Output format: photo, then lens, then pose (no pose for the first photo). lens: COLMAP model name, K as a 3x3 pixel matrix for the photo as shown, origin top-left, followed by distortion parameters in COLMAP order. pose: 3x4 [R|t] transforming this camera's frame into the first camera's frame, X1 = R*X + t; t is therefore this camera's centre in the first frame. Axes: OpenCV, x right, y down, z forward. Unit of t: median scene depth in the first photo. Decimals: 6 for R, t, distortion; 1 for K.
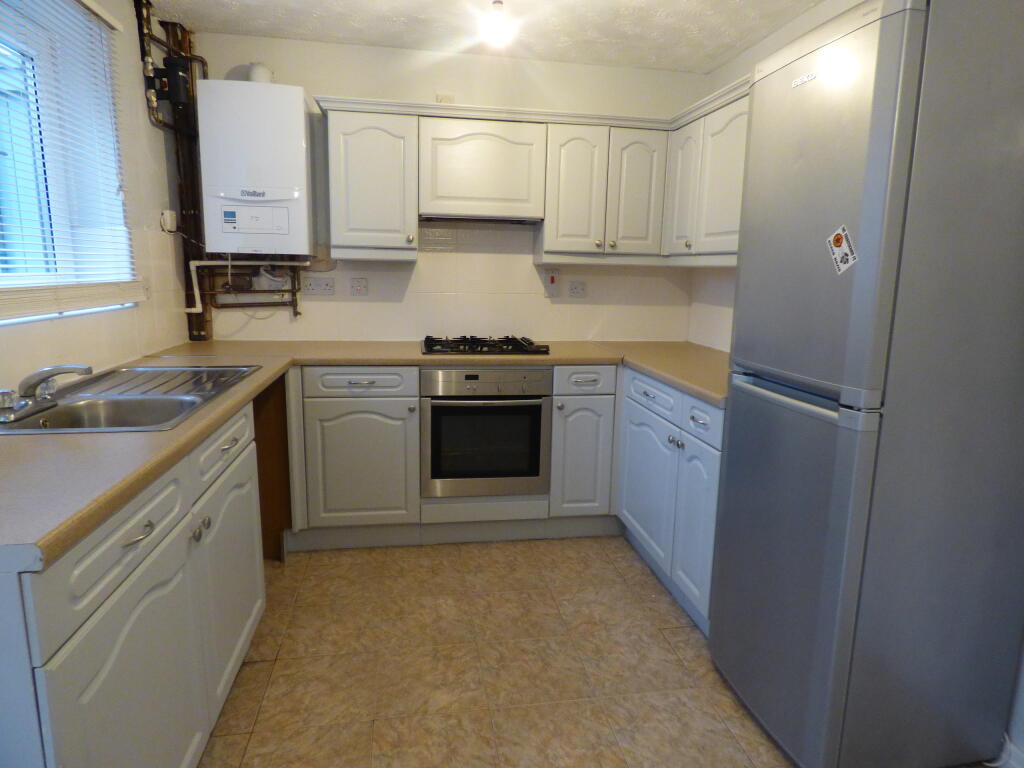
lens RADIAL K [[626.0, 0, 515.3], [0, 626.0, 387.6], [0, 0, 1]] dist [-0.014944, -0.000340]
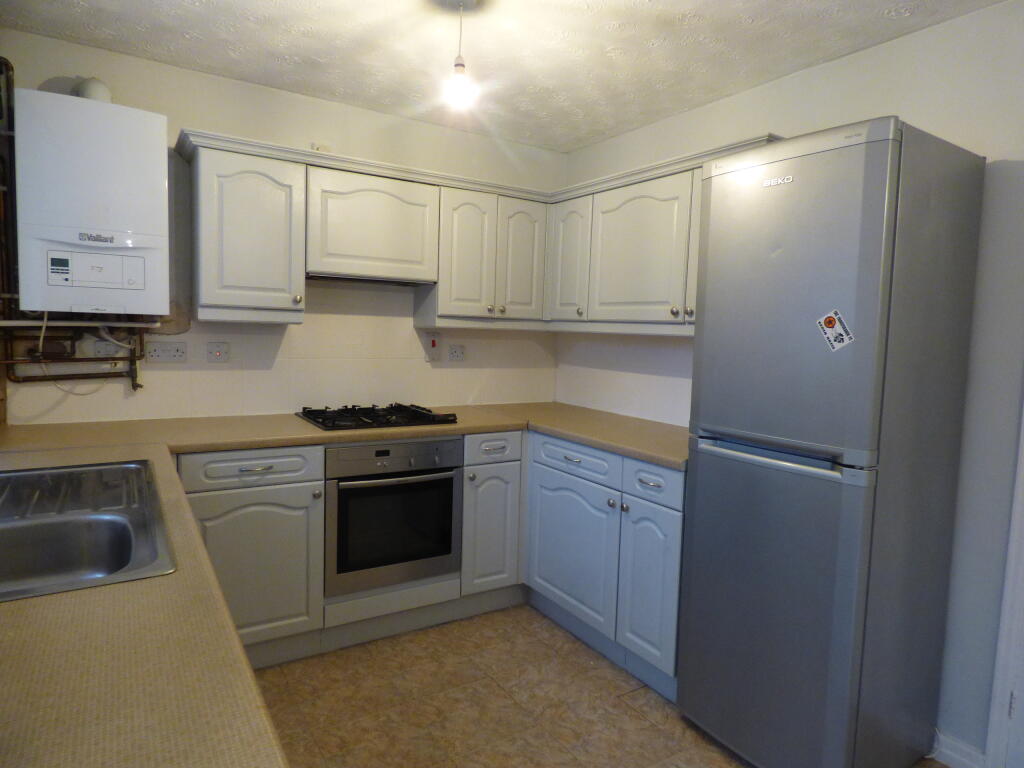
lens RADIAL K [[626.0, 0, 515.3], [0, 626.0, 387.6], [0, 0, 1]] dist [-0.014944, -0.000340]
pose [[0.919295, -0.028311, 0.392550, -0.235032], [0.060422, 0.995737, -0.069687, -0.034918], [-0.388904, 0.087782, 0.917087, 0.088194]]
